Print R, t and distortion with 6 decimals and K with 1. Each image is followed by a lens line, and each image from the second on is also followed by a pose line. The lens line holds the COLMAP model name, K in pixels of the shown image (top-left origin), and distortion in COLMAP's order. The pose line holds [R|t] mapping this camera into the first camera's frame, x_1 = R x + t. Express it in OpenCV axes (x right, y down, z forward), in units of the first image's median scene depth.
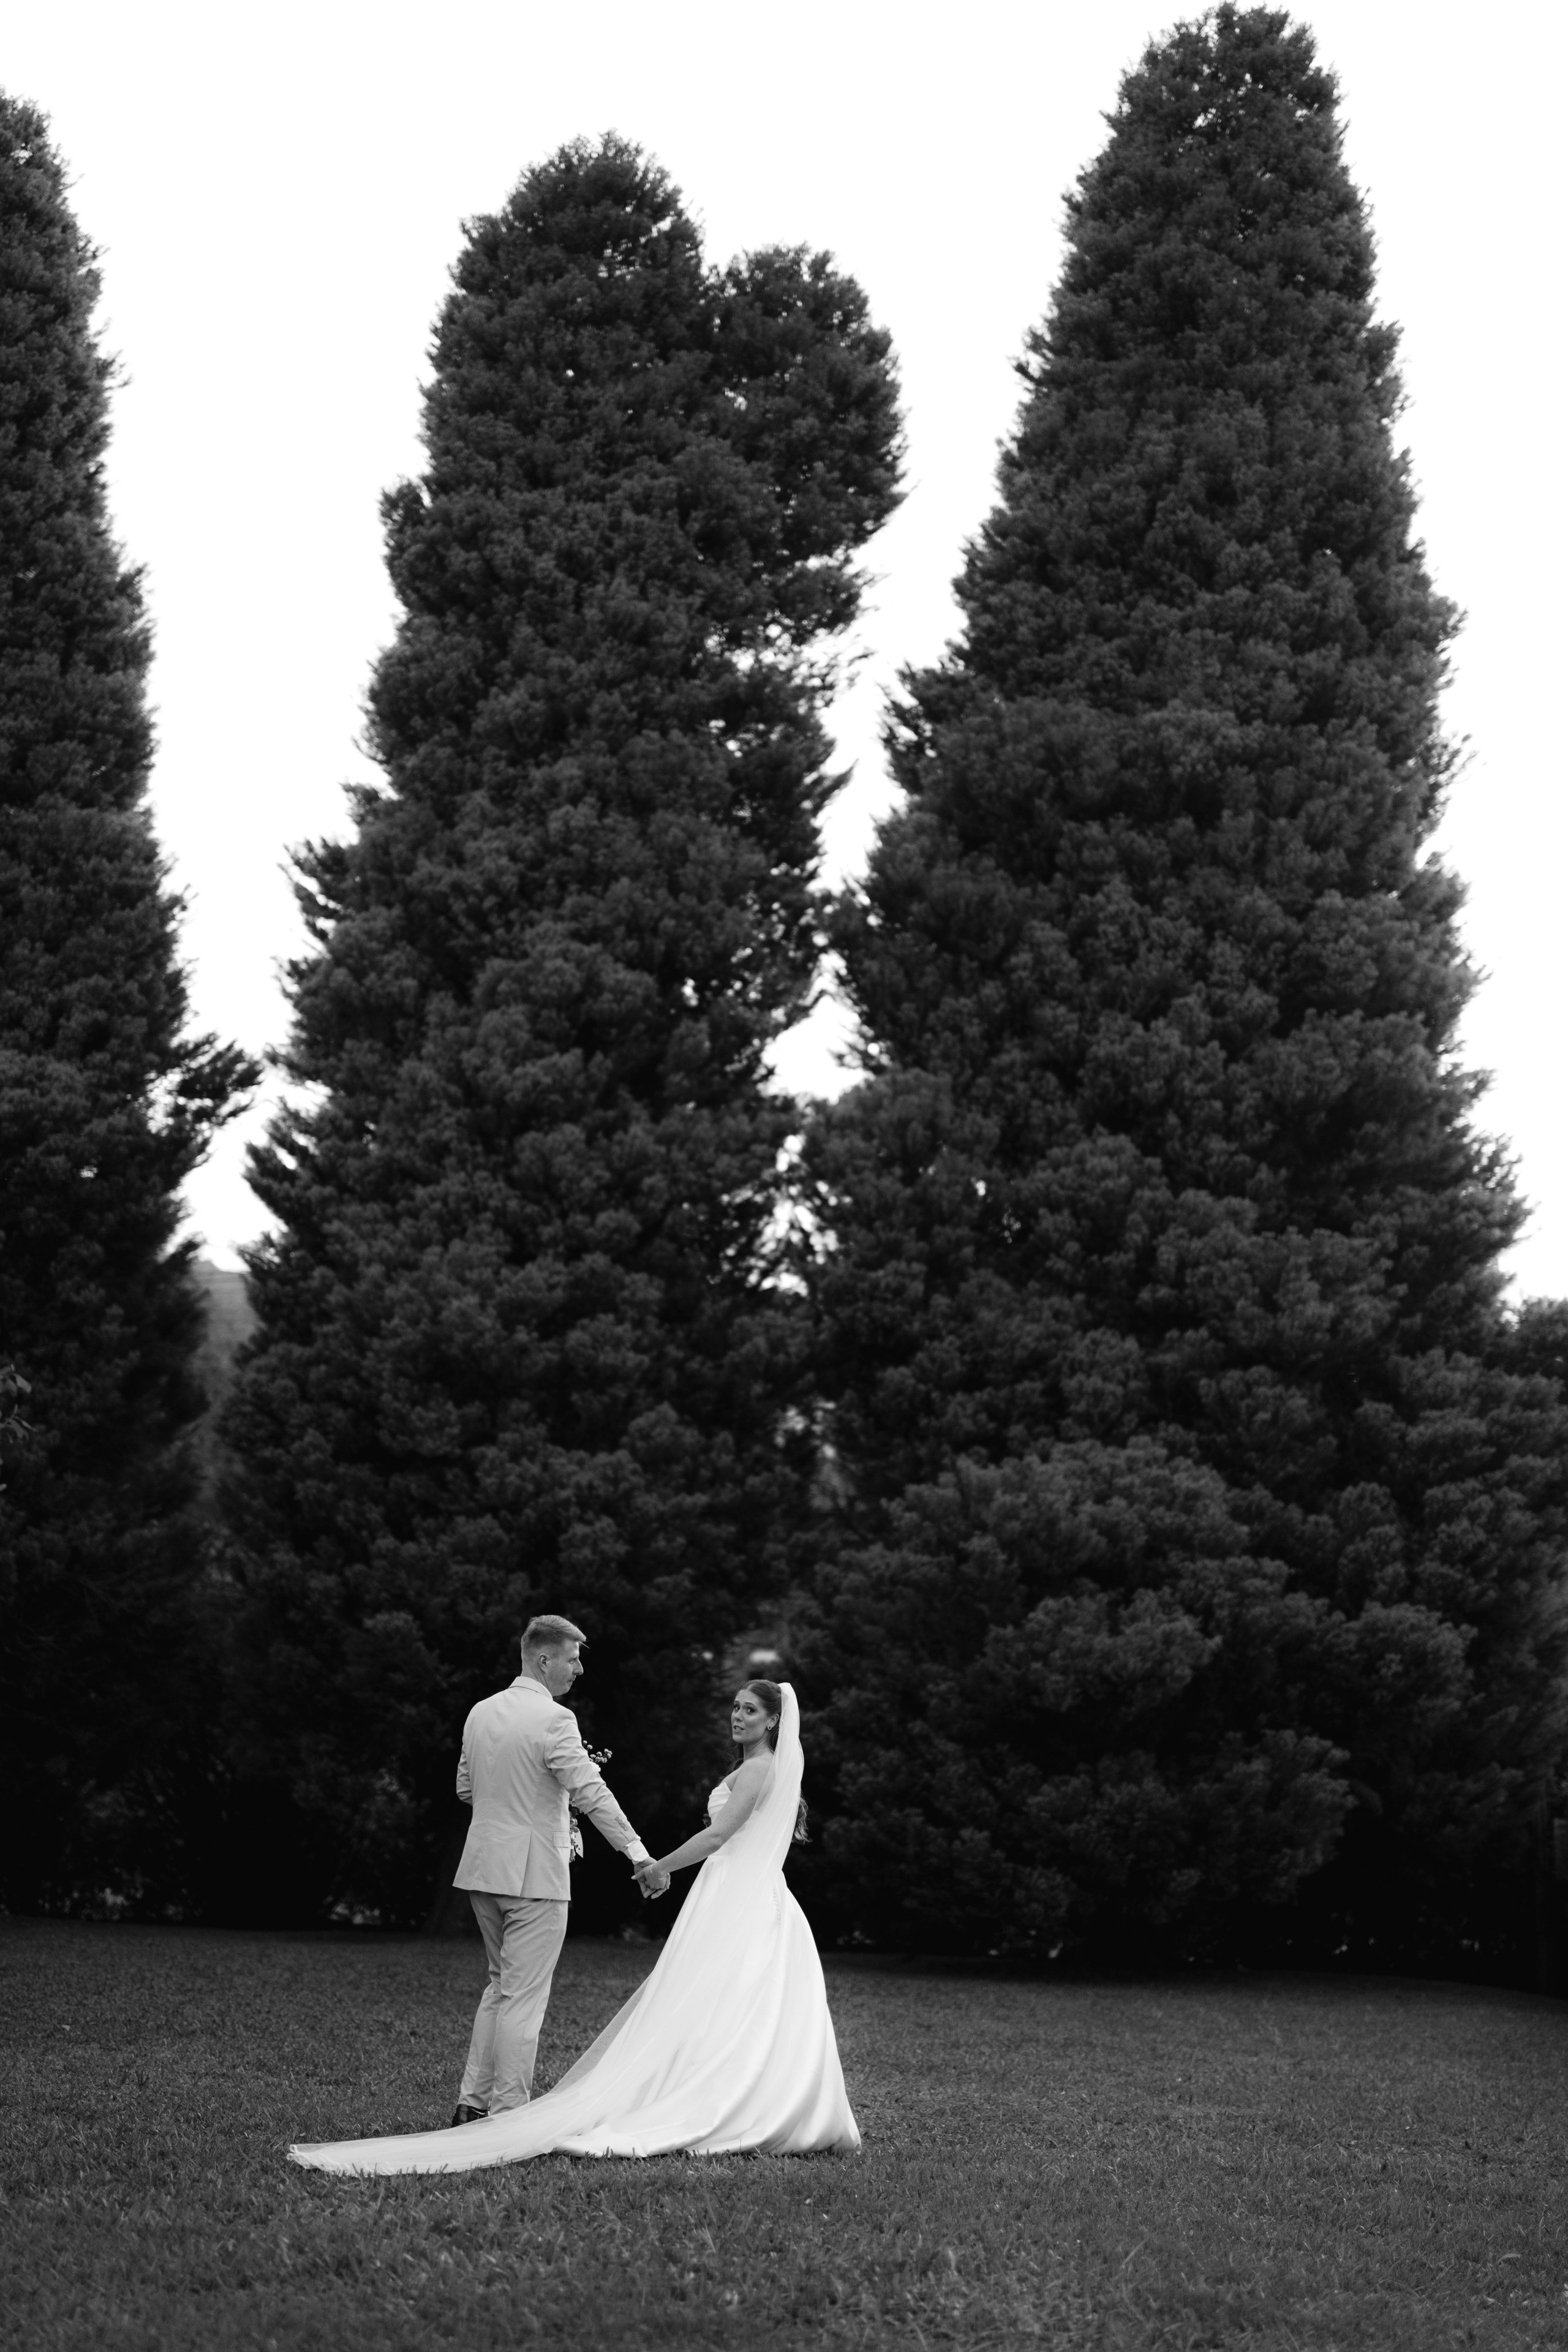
lens RADIAL K [[3388.5, 0, 755.6], [0, 3388.5, 1165.8], [0, 0, 1]] dist [0.004602, 0.000000]
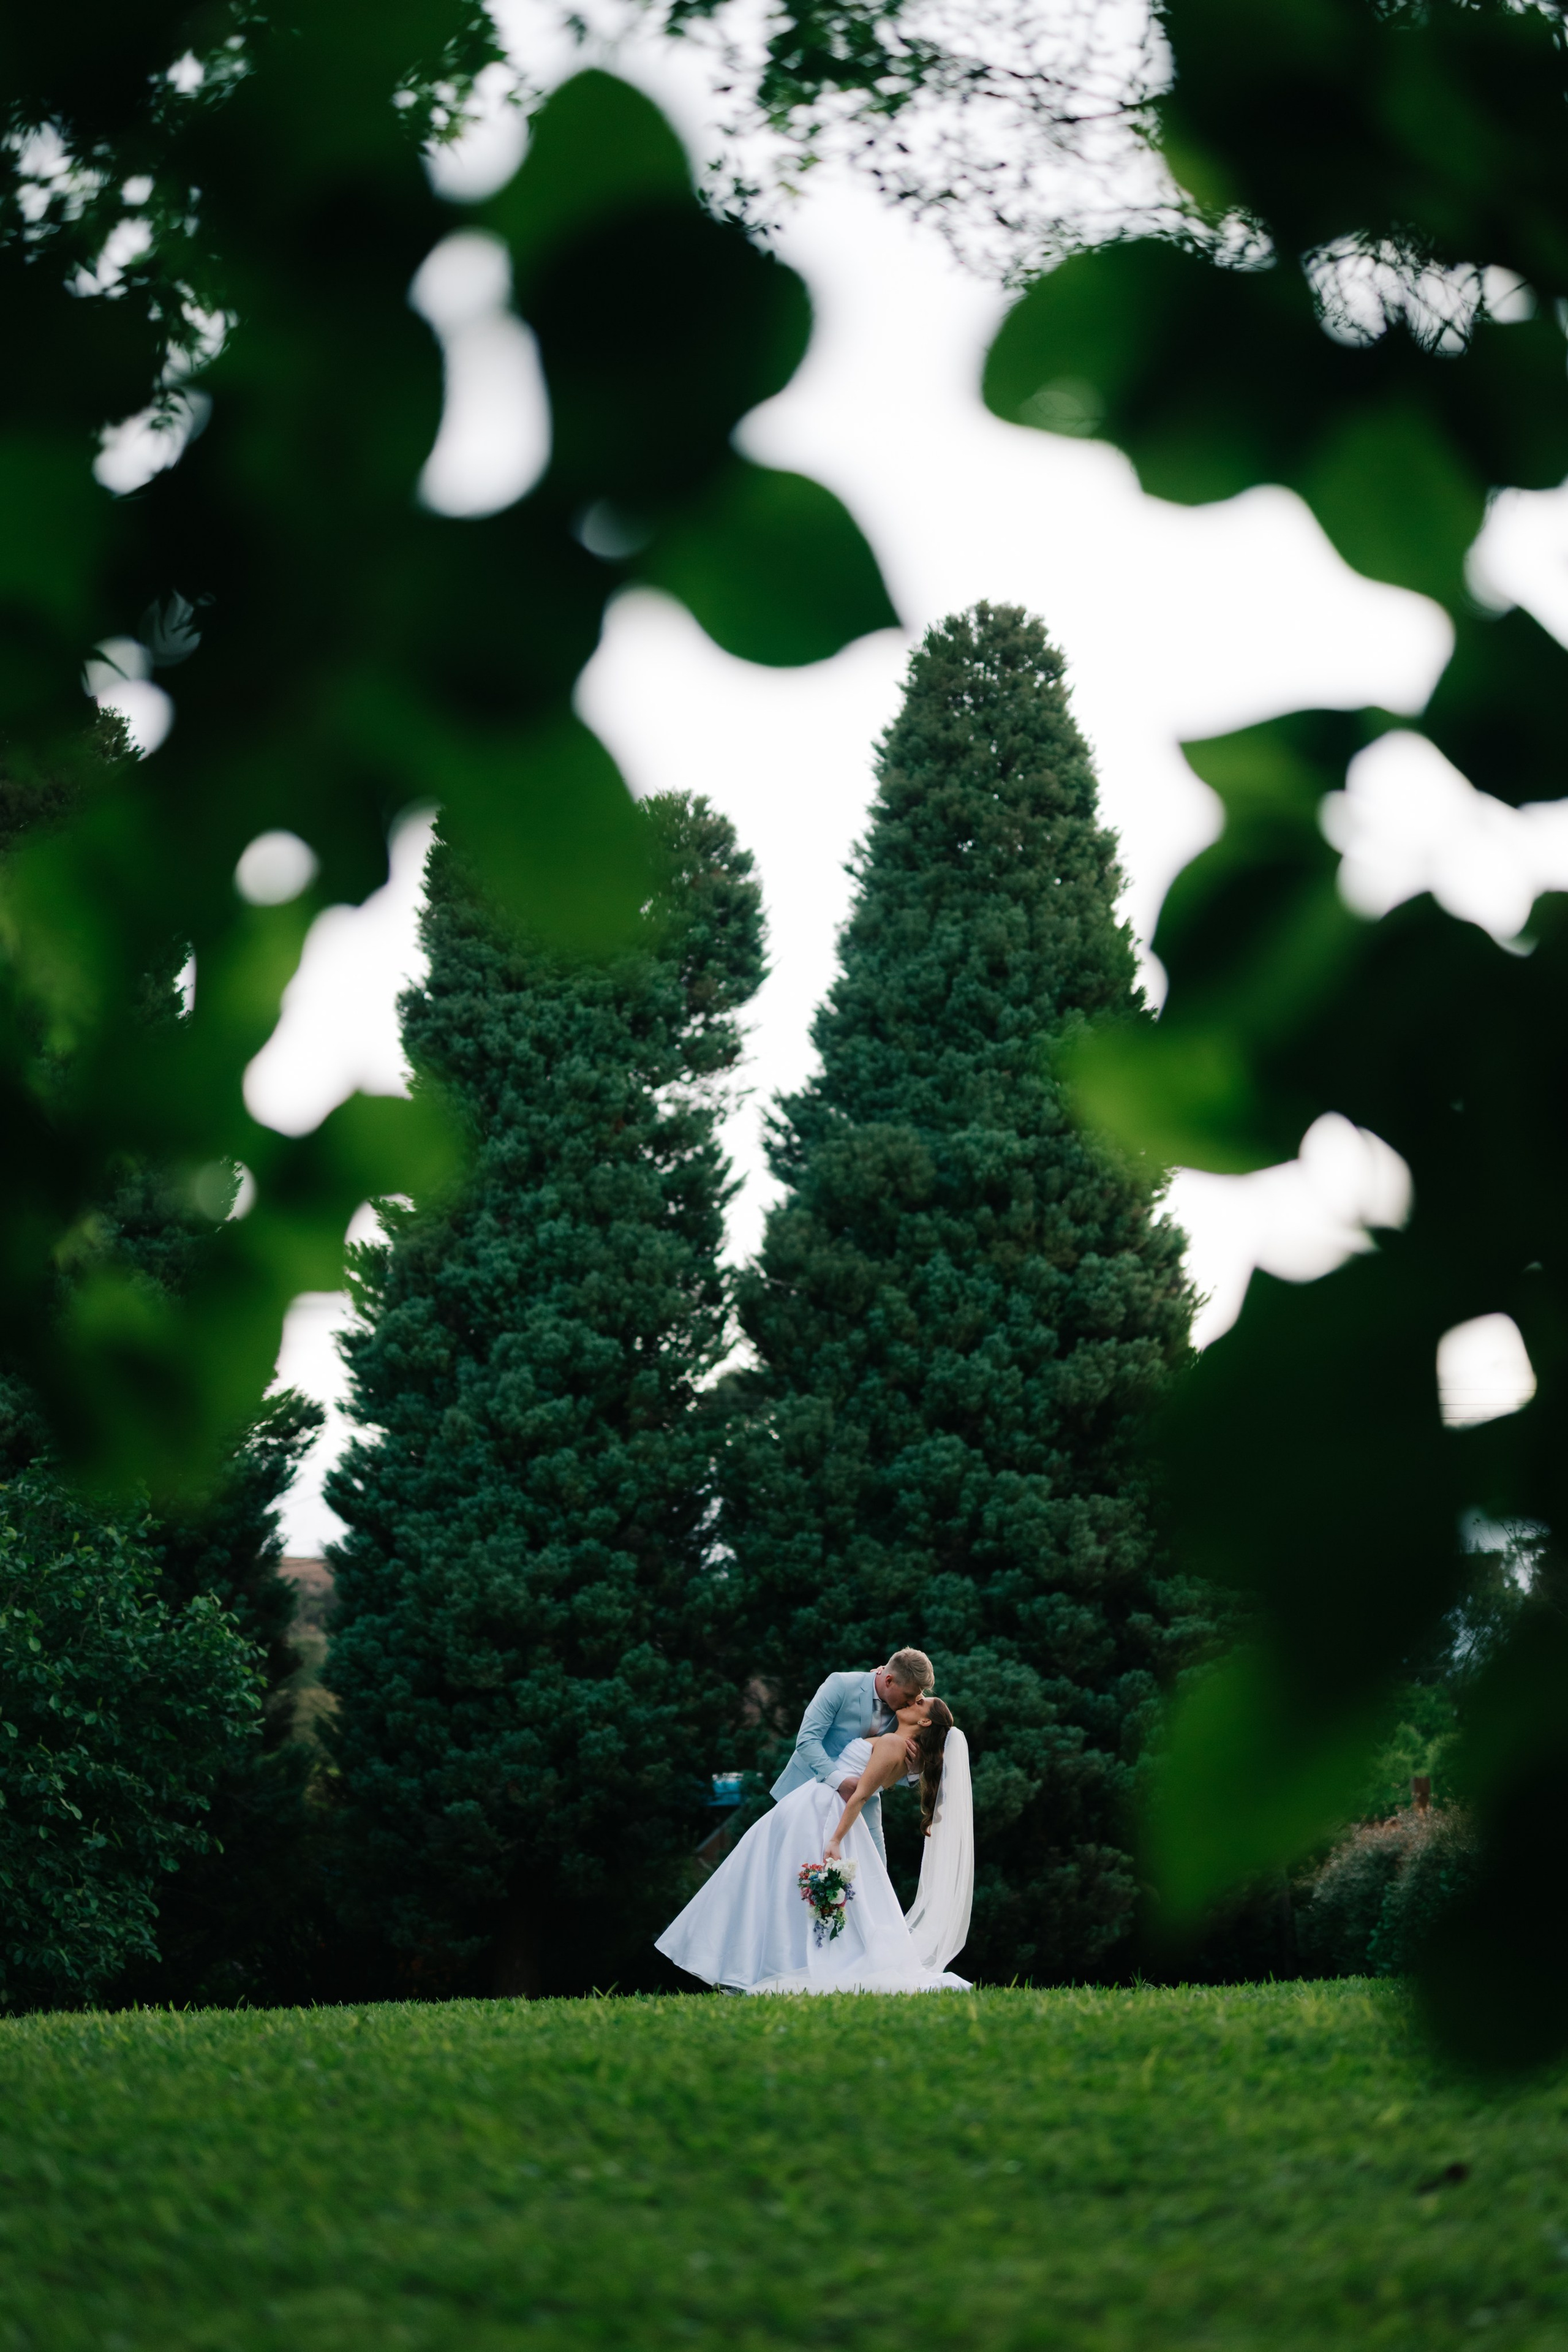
lens RADIAL K [[3388.5, 0, 782.5], [0, 3388.5, 1178.9], [0, 0, 1]] dist [0.004602, 0.000000]
pose [[0.996870, -0.048765, 0.062230, -0.046282], [0.052627, 0.996687, -0.062014, -0.031190], [-0.058999, 0.065095, 0.996133, -0.414541]]
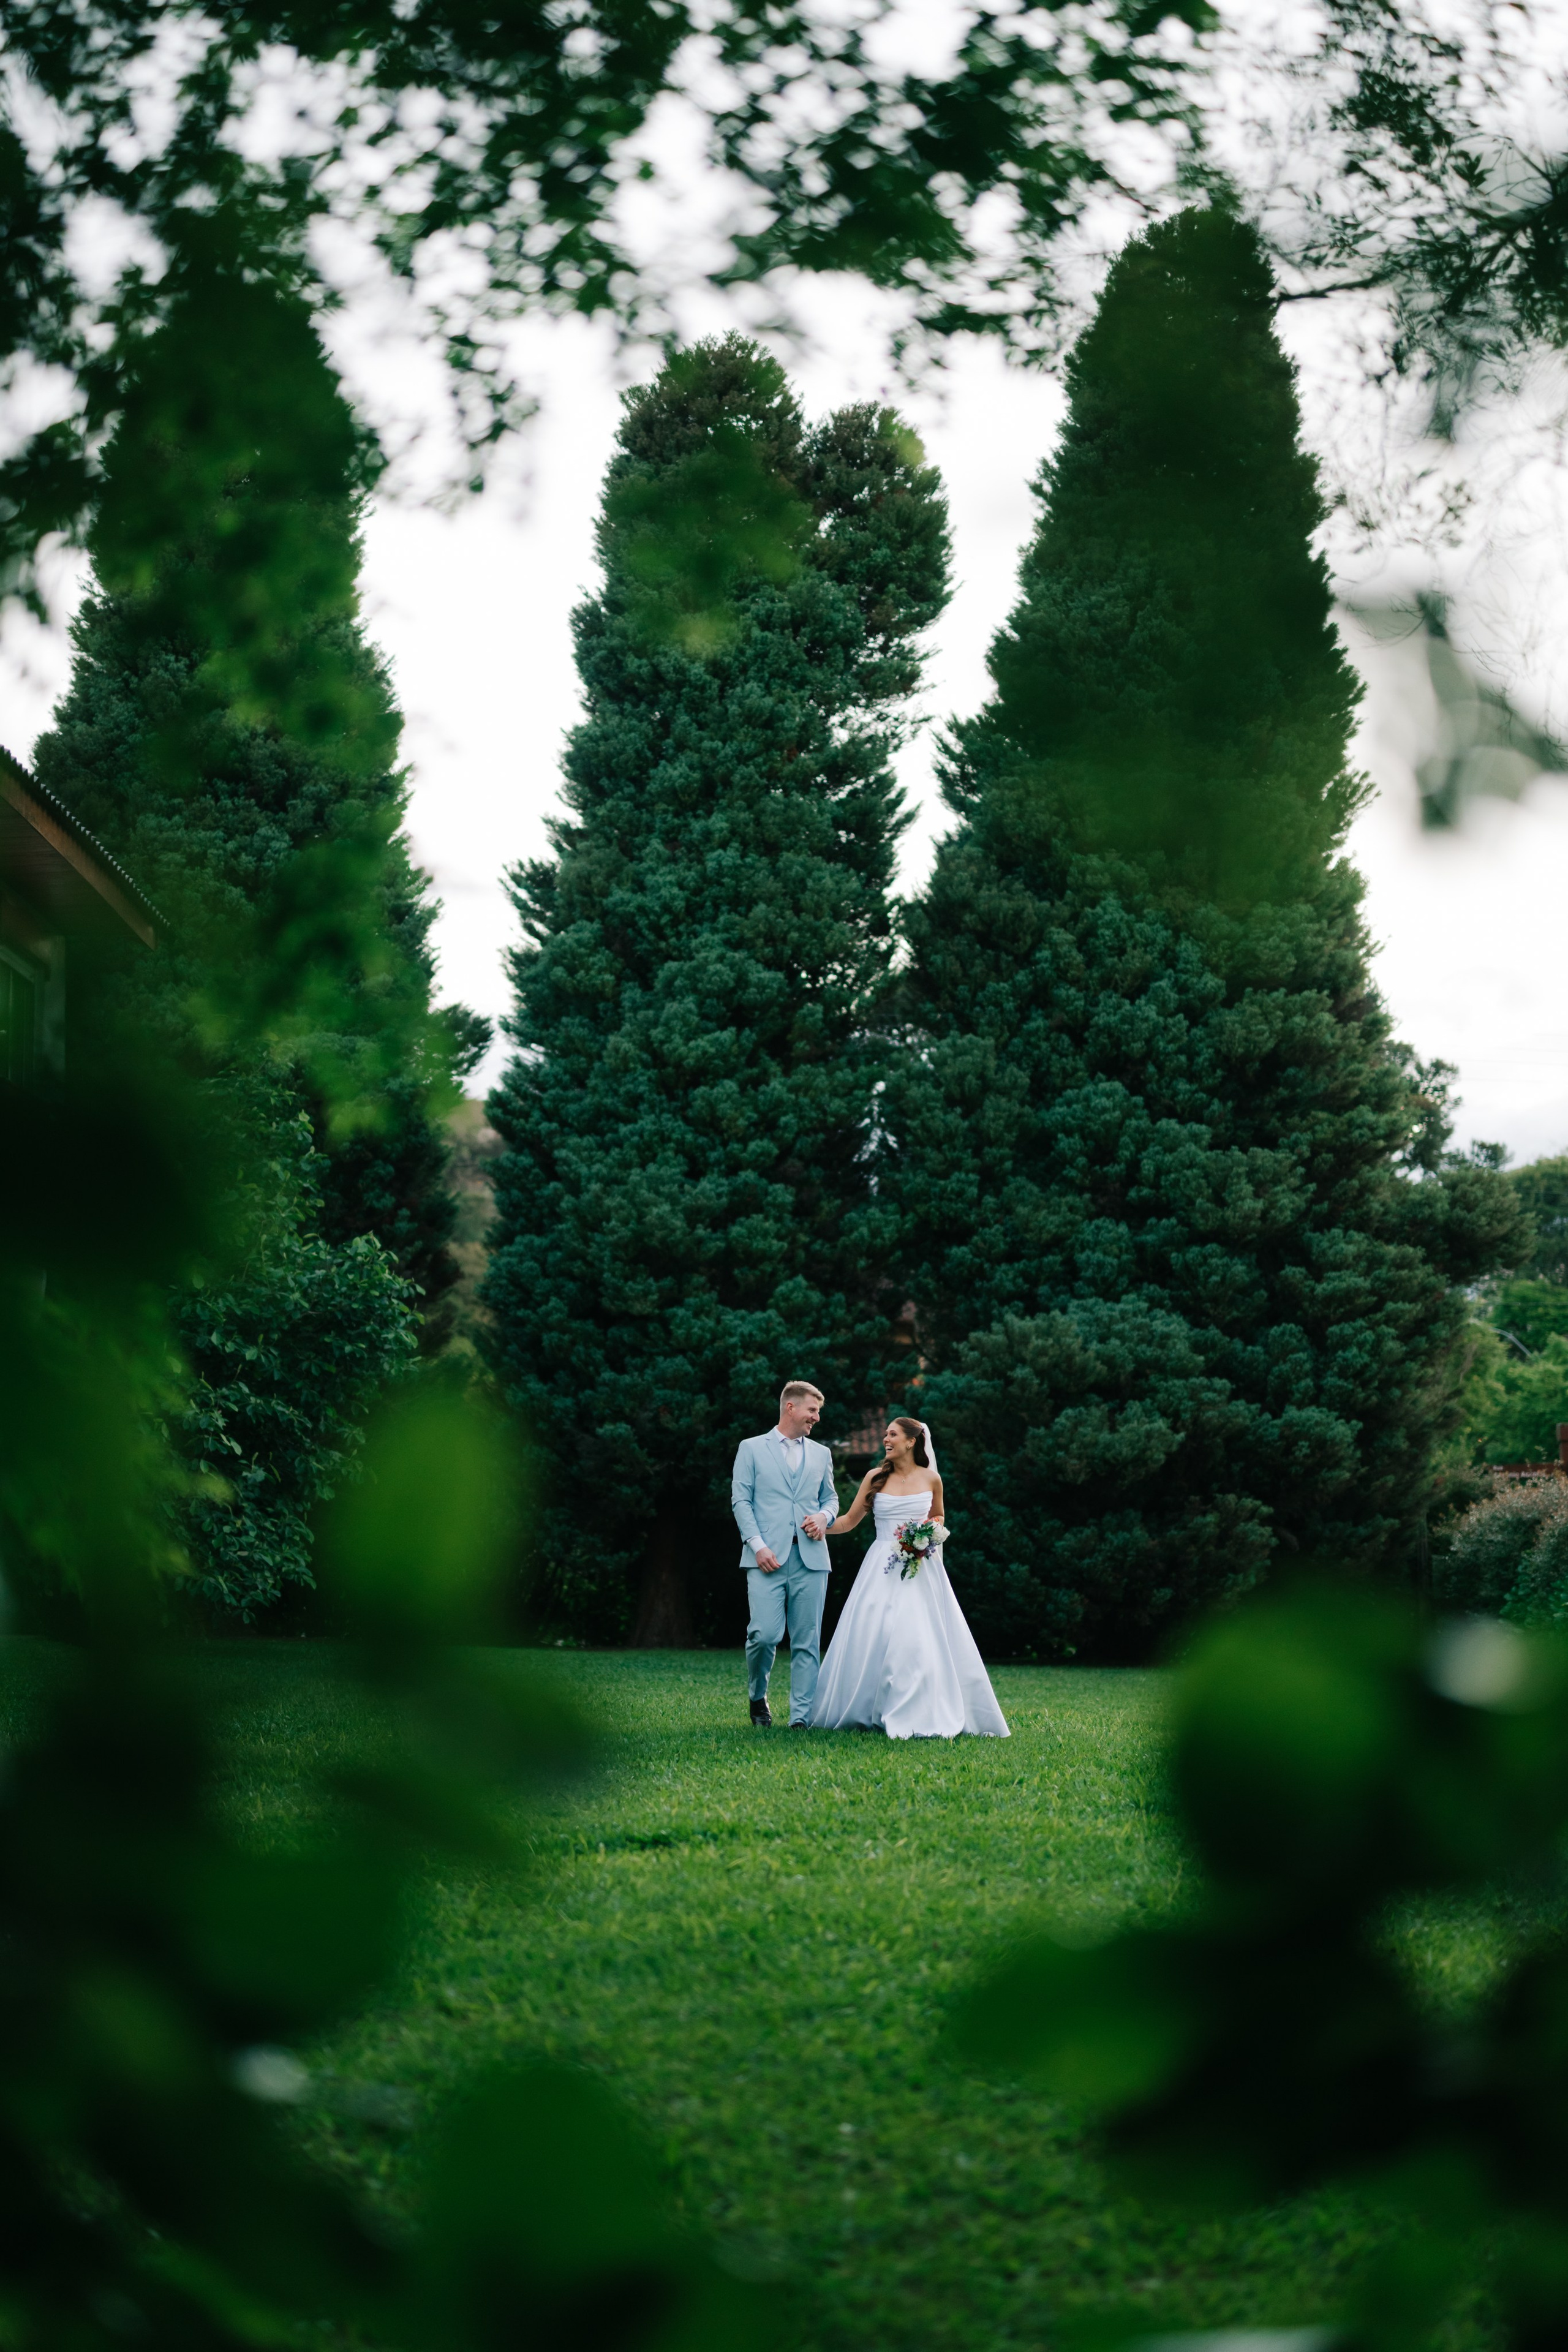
lens RADIAL K [[3388.5, 0, 784.9], [0, 3388.5, 1175.1], [0, 0, 1]] dist [0.004602, 0.000000]
pose [[0.999850, -0.015050, 0.008545, -0.042556], [0.014427, 0.997527, 0.068783, -0.068247], [-0.009559, -0.068649, 0.997595, -0.411627]]
